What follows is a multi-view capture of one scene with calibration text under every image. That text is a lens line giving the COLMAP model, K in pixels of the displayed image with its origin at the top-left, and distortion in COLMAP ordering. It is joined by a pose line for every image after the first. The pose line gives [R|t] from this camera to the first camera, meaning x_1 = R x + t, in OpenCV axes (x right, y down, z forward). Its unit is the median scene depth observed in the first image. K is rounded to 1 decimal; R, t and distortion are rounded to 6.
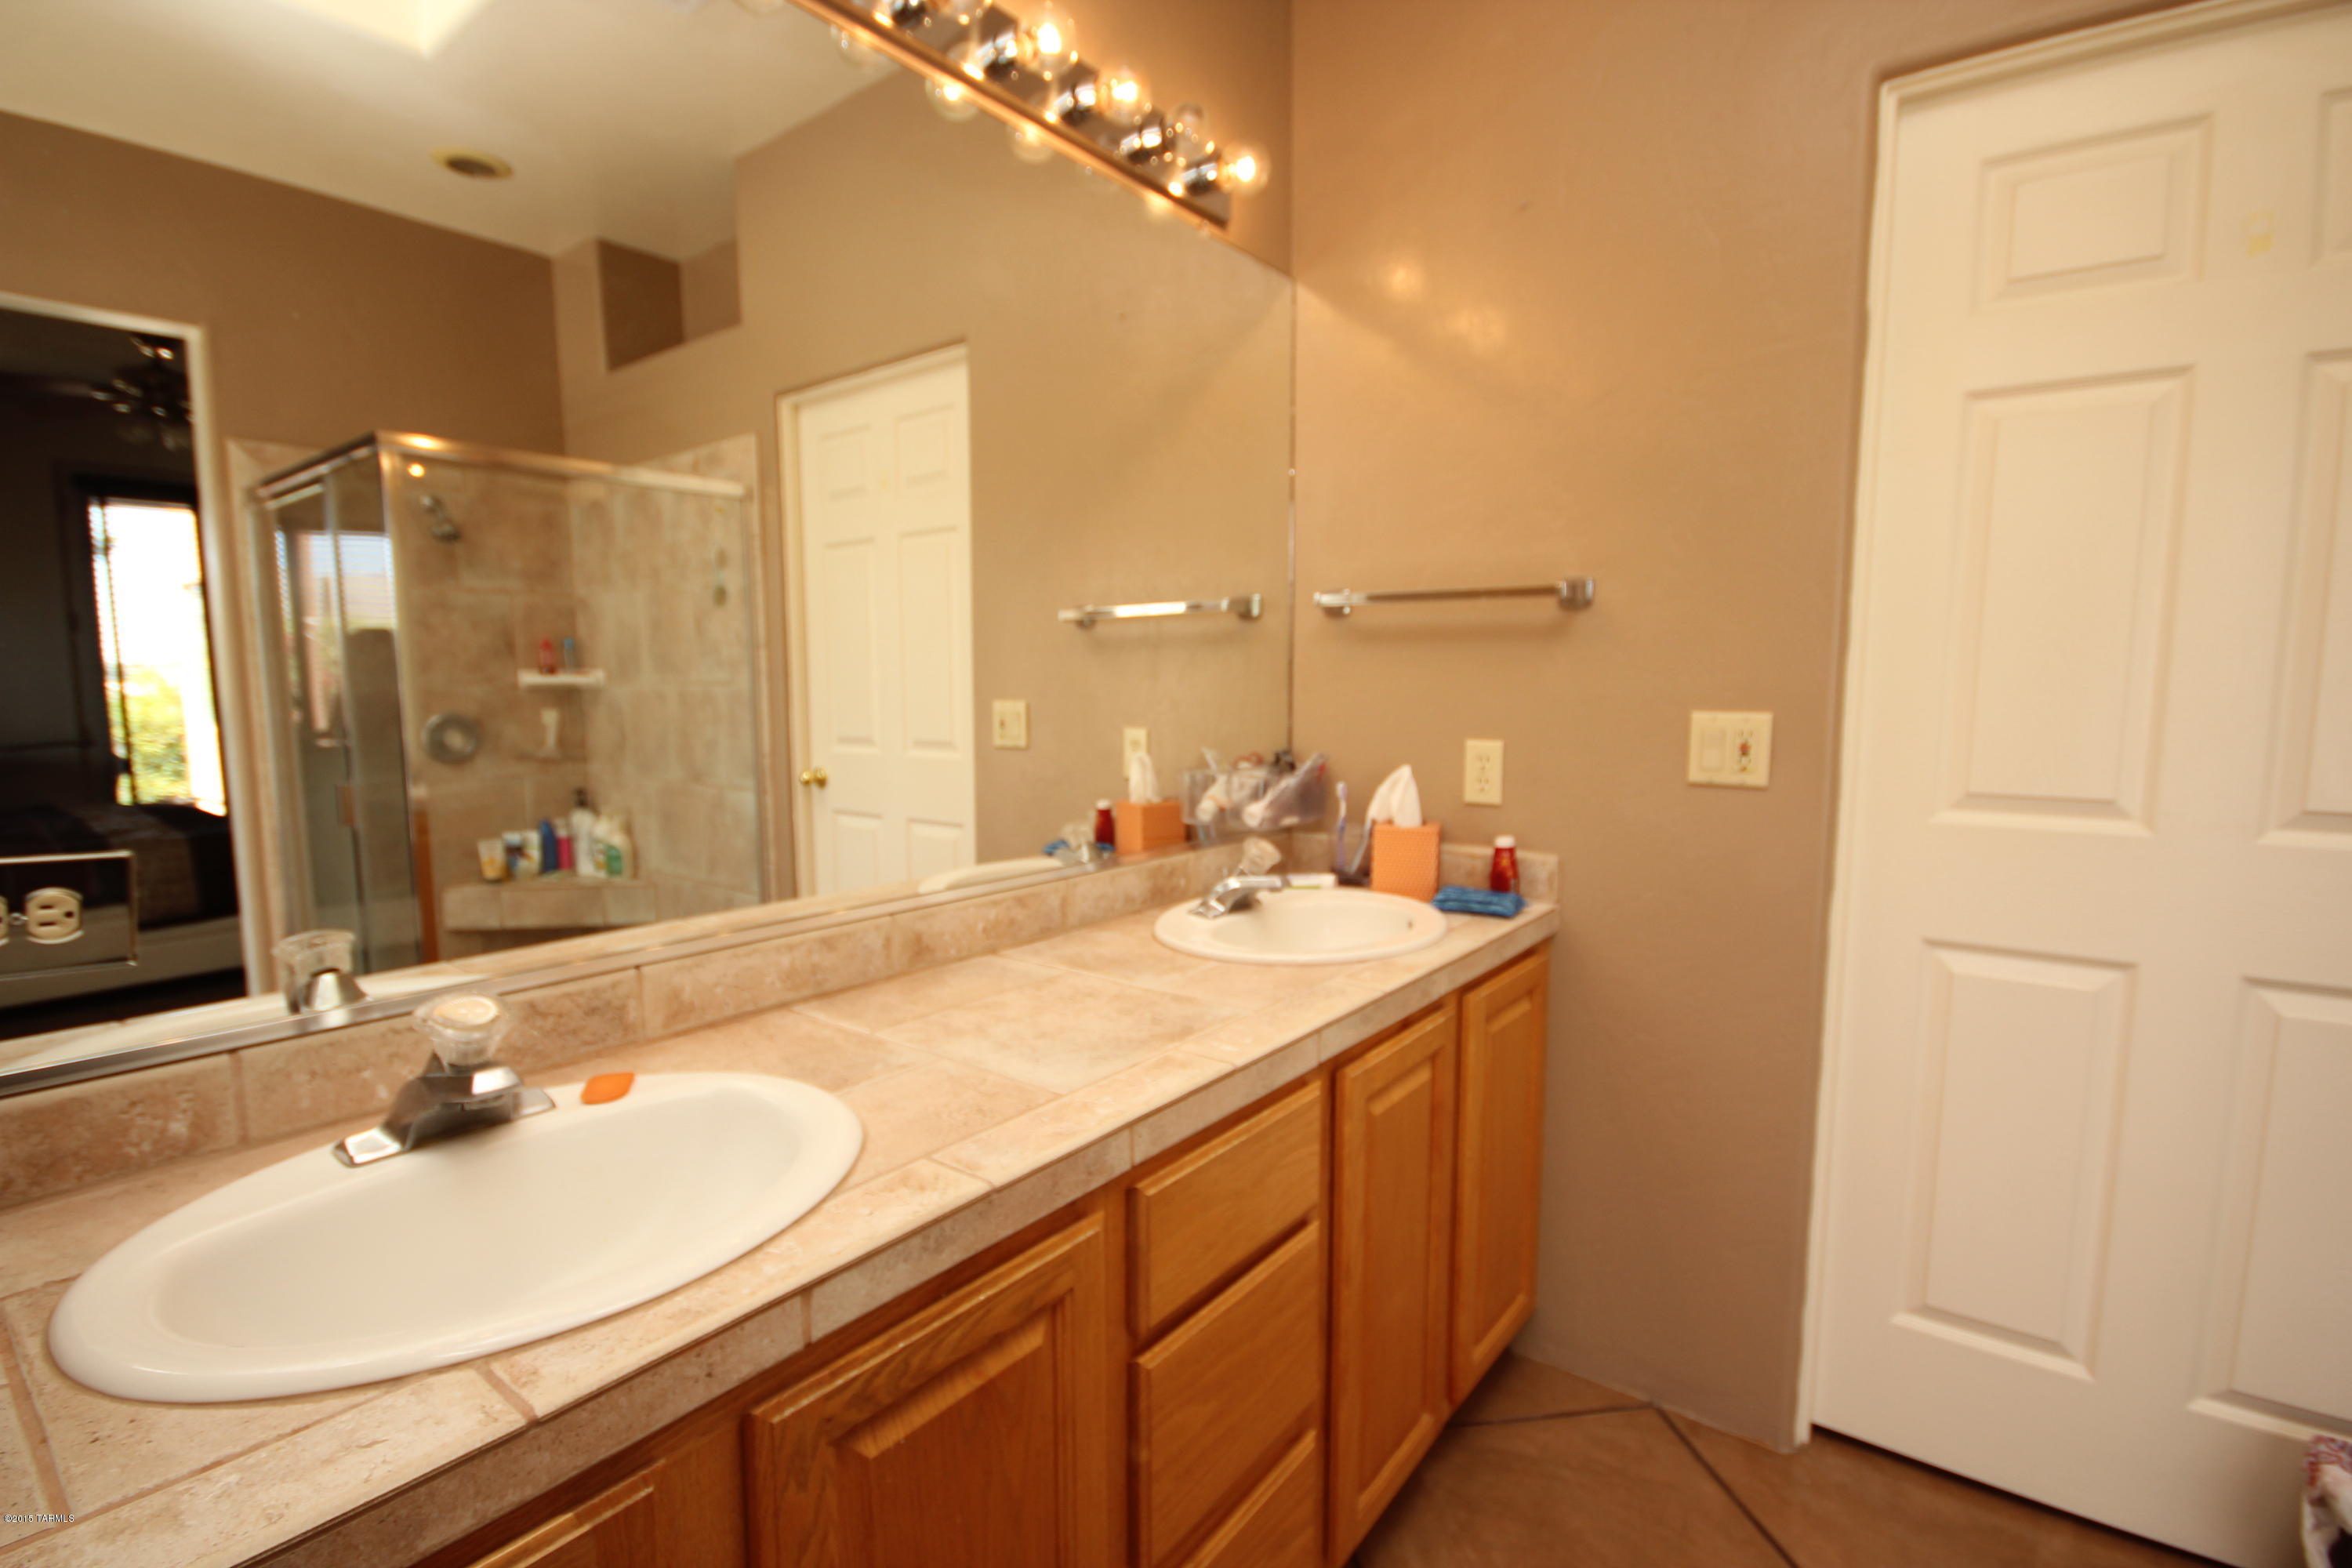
lens RADIAL K [[1086.3, 0, 1181.4], [0, 1086.3, 793.3], [0, 0, 1]] dist [0.004653, 0.000405]
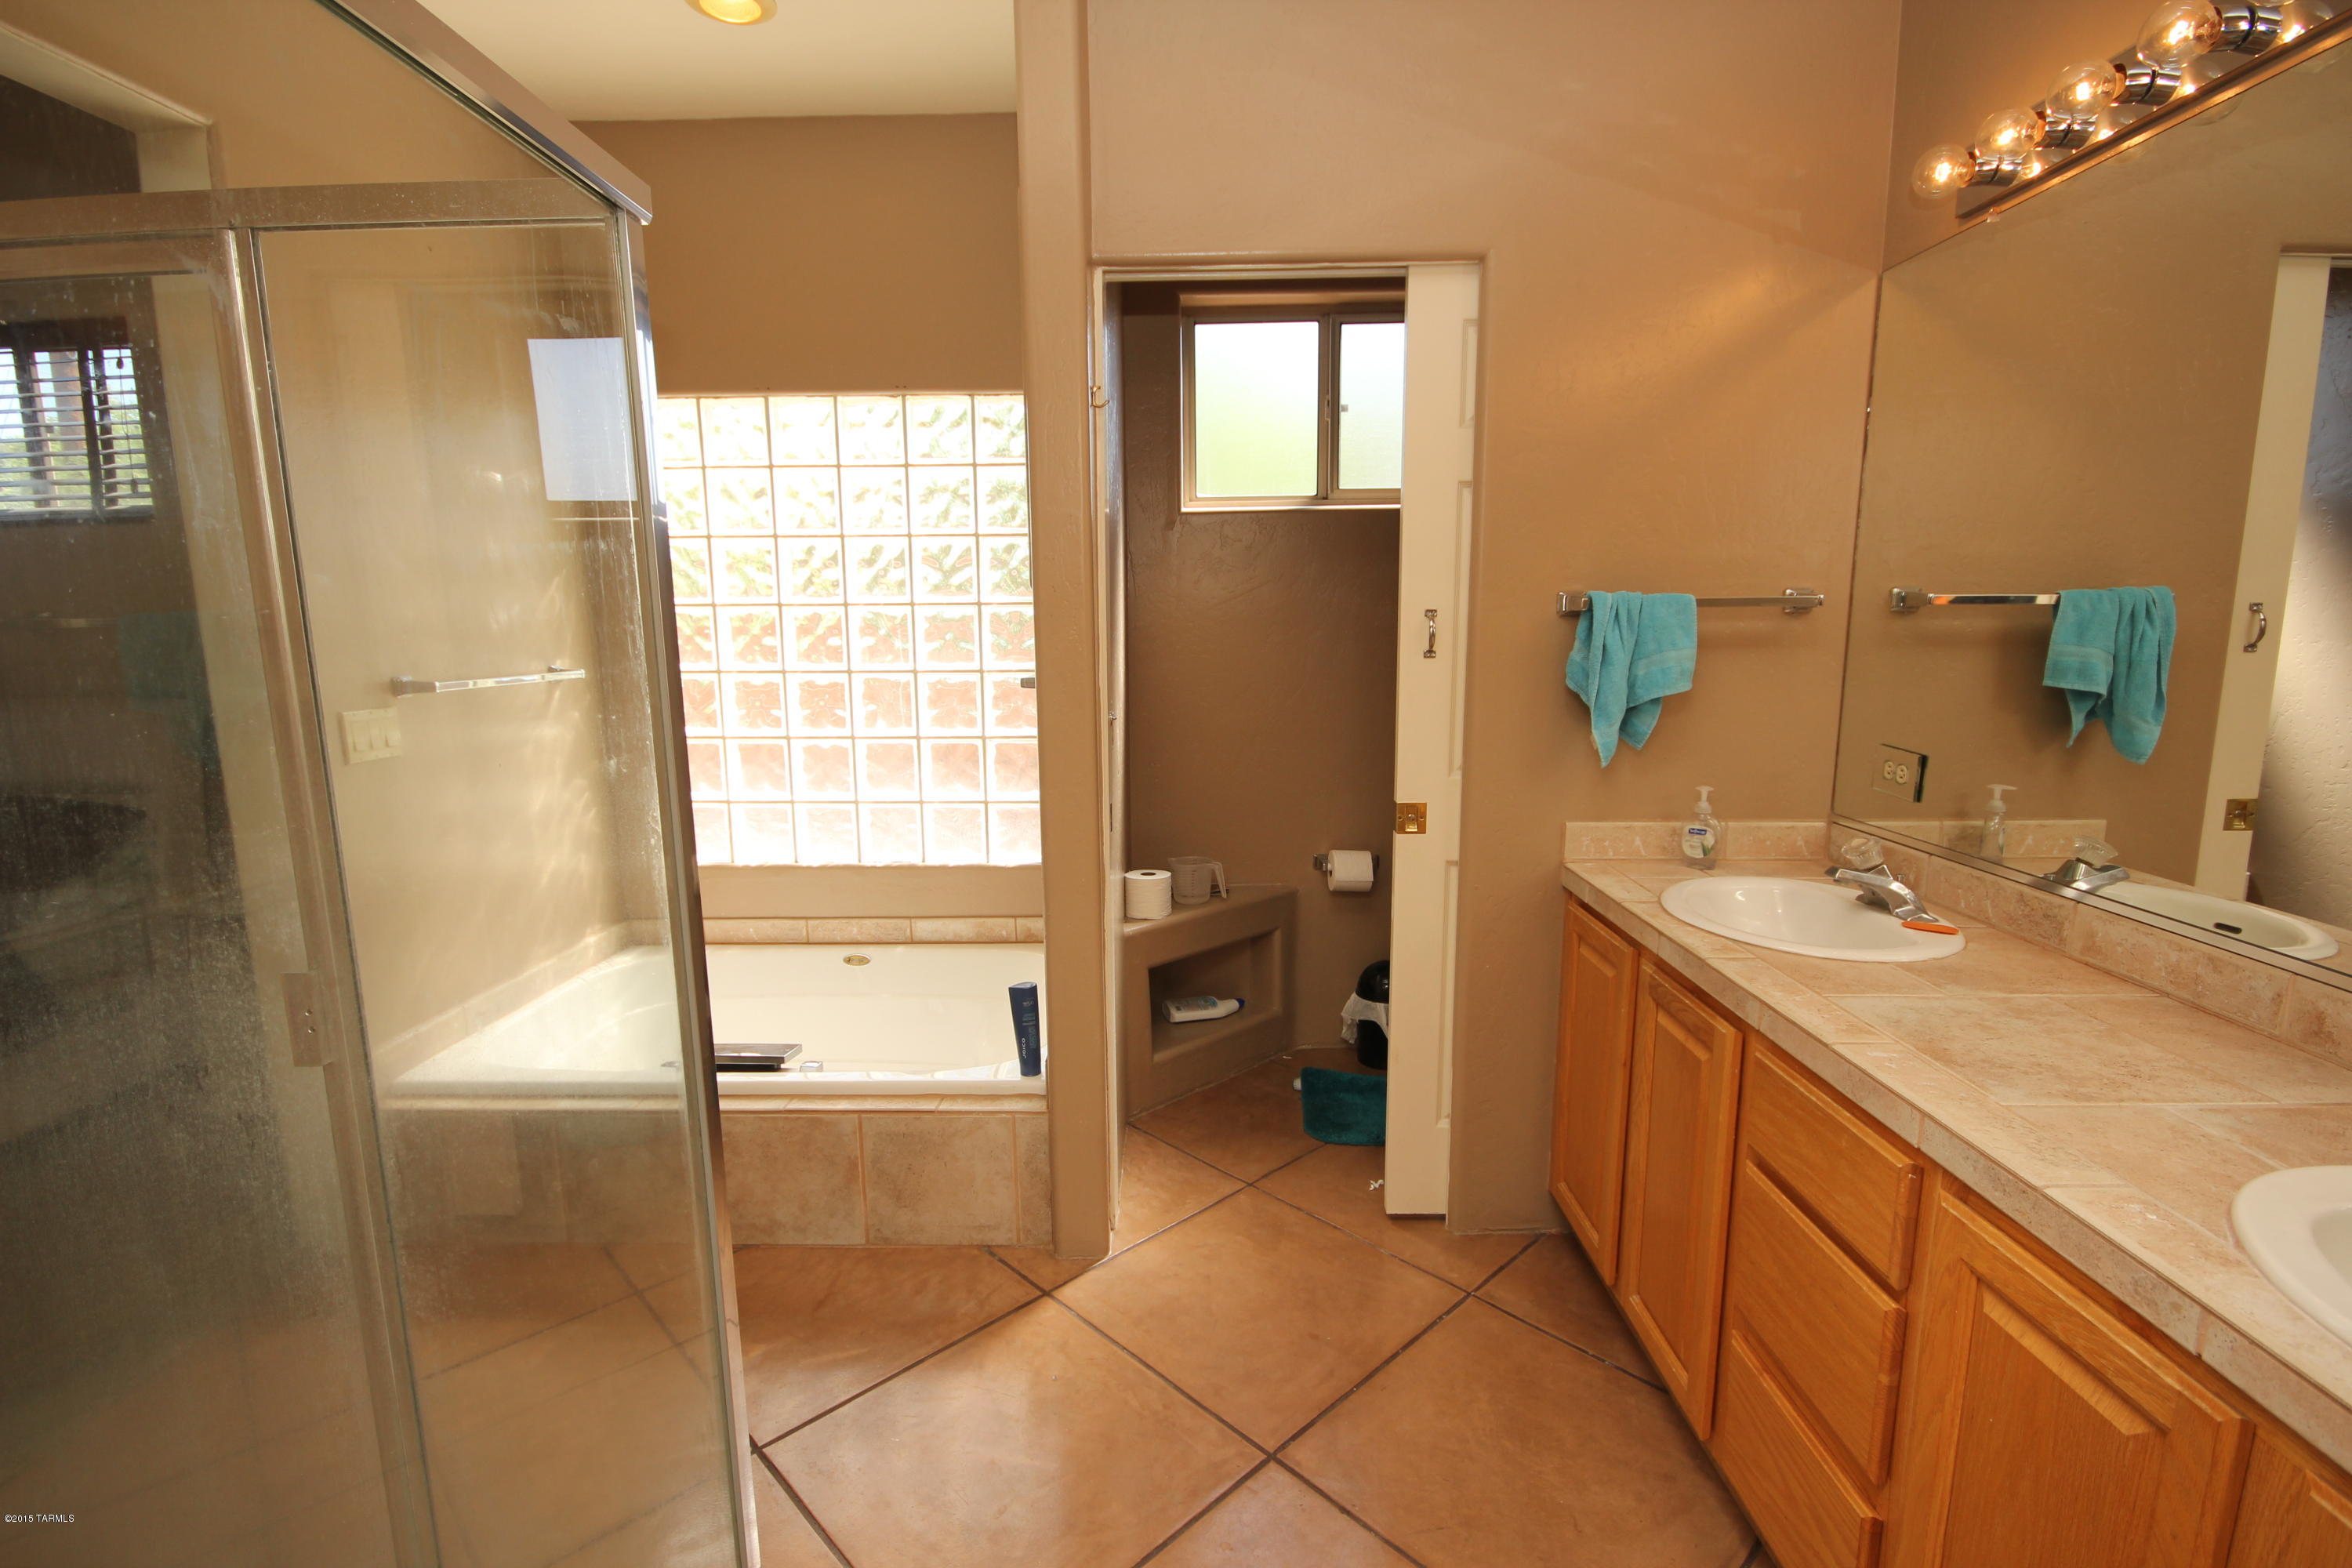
lens RADIAL K [[1086.3, 0, 1177.5], [0, 1086.3, 790.3], [0, 0, 1]] dist [0.004653, 0.000405]
pose [[-0.803102, 0.096903, -0.587910, 1.140029], [-0.060277, 0.968412, 0.241961, -0.228521], [0.592785, 0.229757, -0.771892, 1.268439]]
